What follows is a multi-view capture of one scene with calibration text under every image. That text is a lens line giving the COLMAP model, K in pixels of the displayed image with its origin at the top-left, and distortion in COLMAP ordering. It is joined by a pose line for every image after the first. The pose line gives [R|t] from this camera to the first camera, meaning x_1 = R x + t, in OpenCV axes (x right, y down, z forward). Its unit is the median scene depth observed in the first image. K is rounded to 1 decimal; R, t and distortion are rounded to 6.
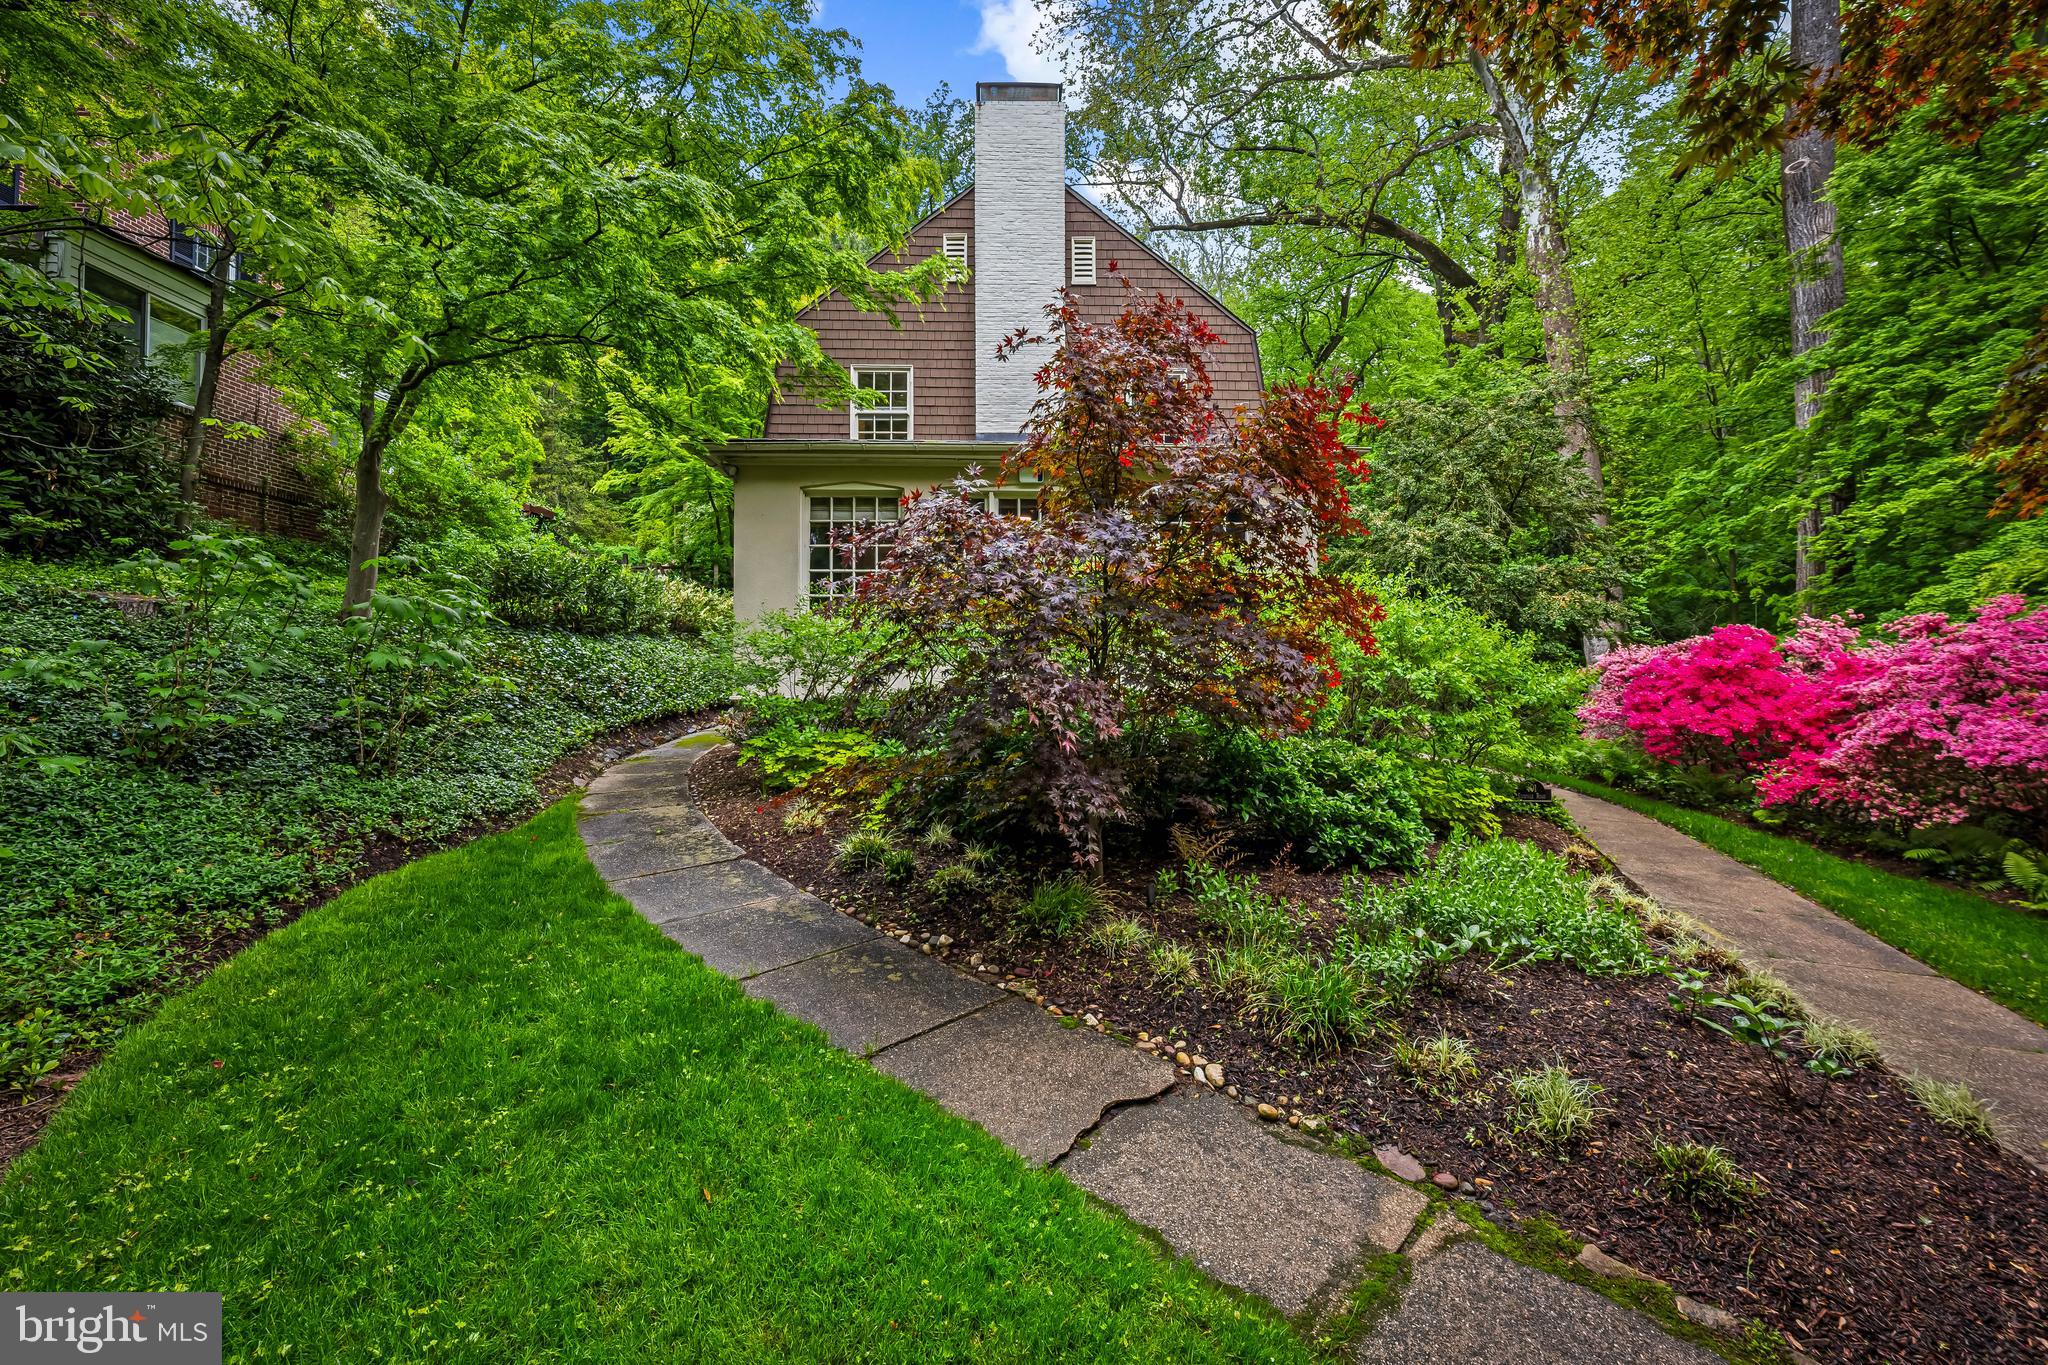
lens RADIAL K [[824.0, 0, 1021.5], [0, 824.0, 638.0], [0, 0, 1]] dist [-0.000803, 0.000582]
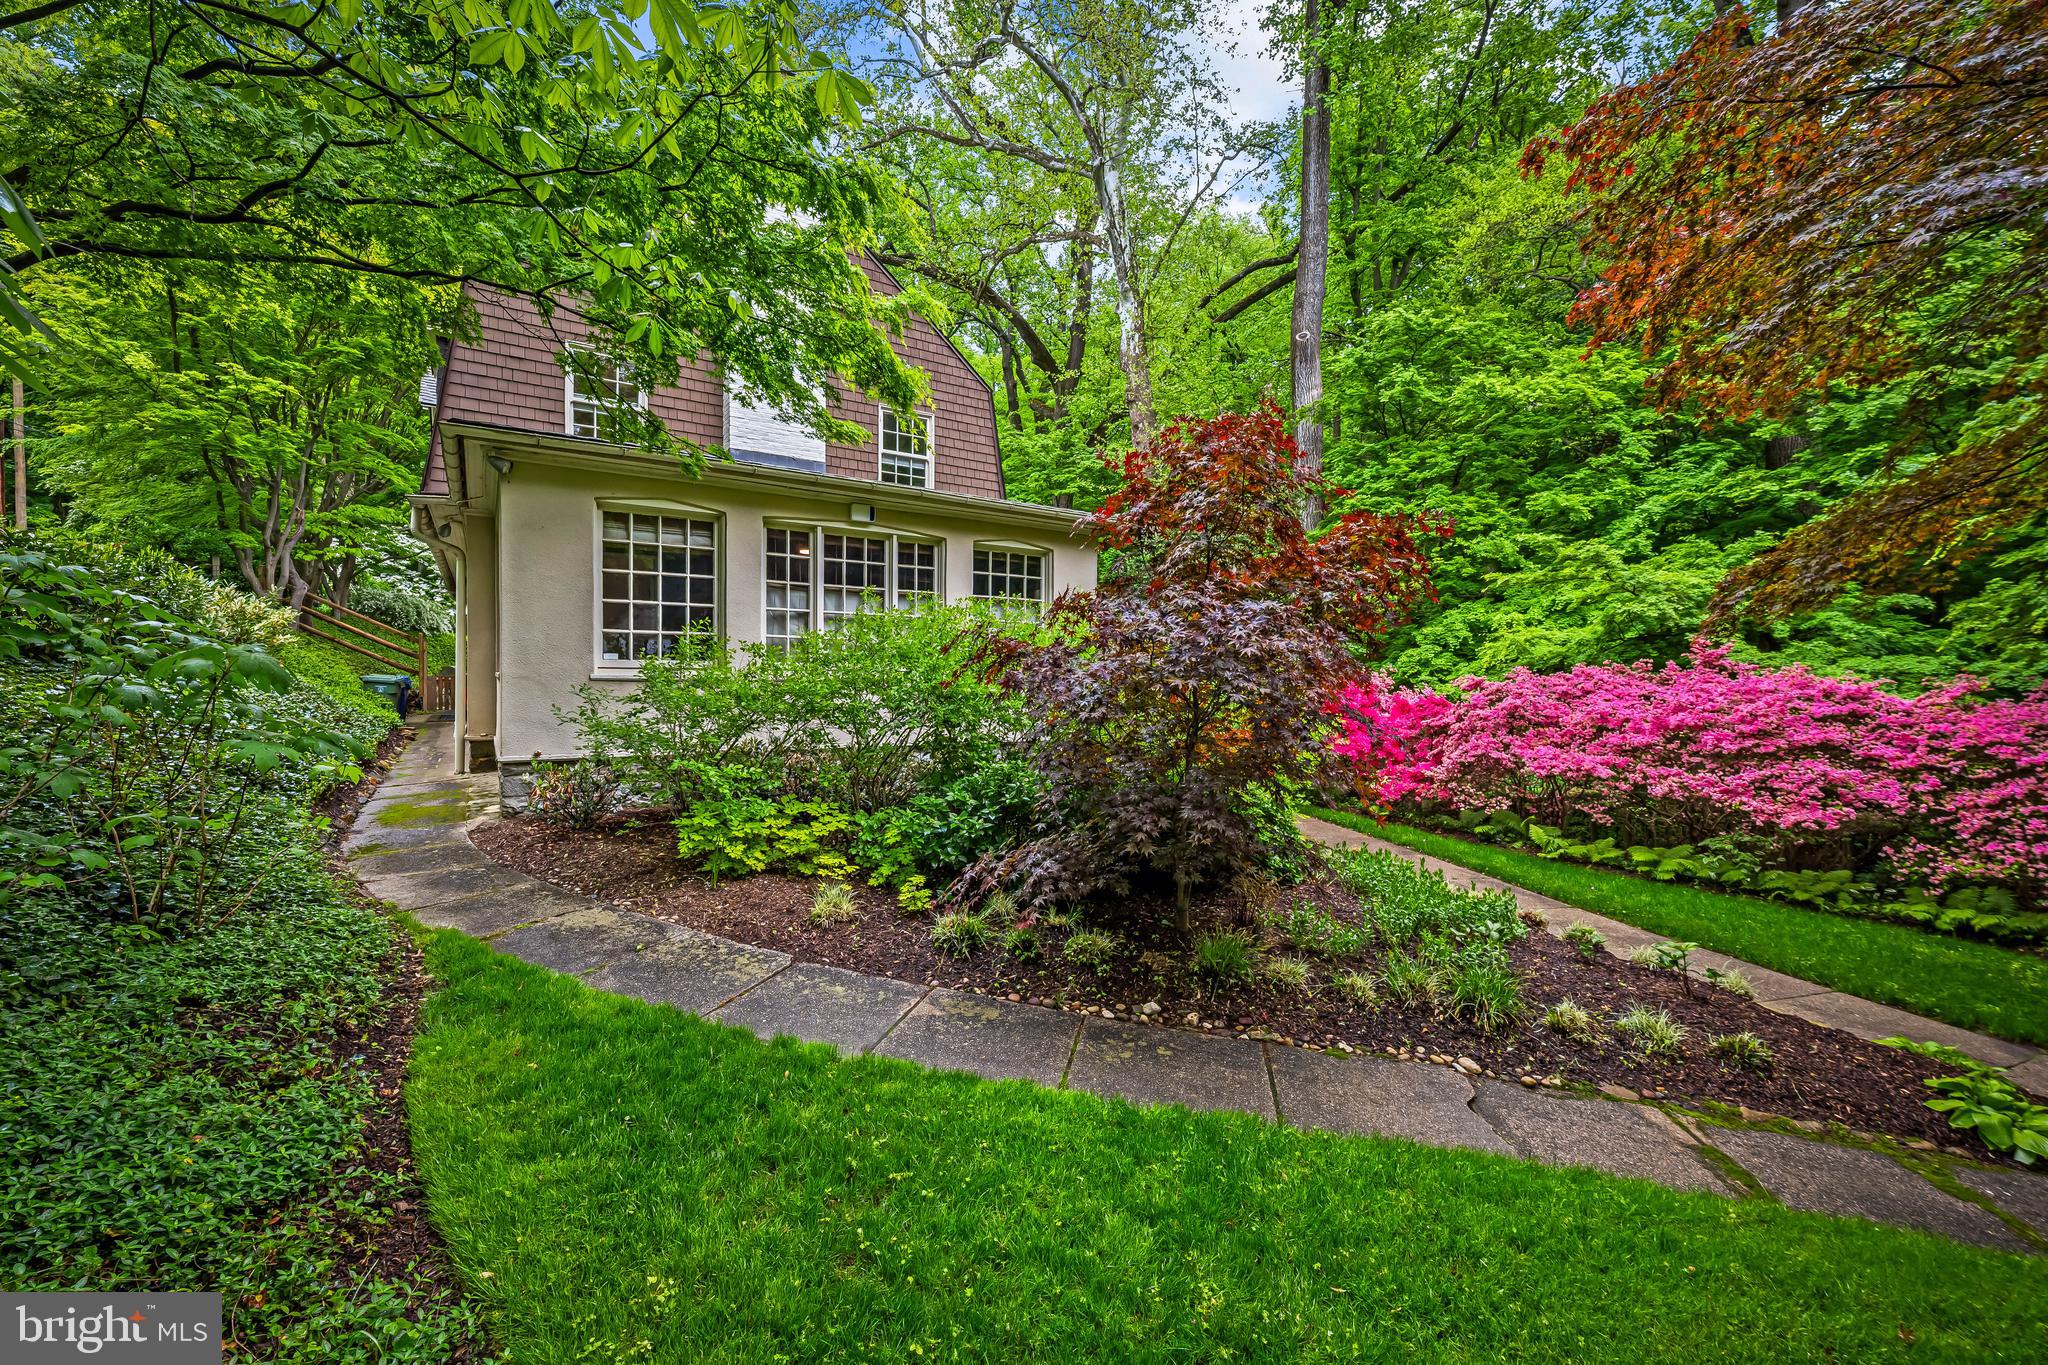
lens RADIAL K [[824.0, 0, 1007.3], [0, 824.0, 680.1], [0, 0, 1]] dist [-0.000803, 0.000582]
pose [[0.854908, 0.003081, 0.518770, -0.488250], [-0.017960, 0.999559, 0.023661, -0.042674], [-0.518468, -0.029545, 0.854586, 0.132692]]
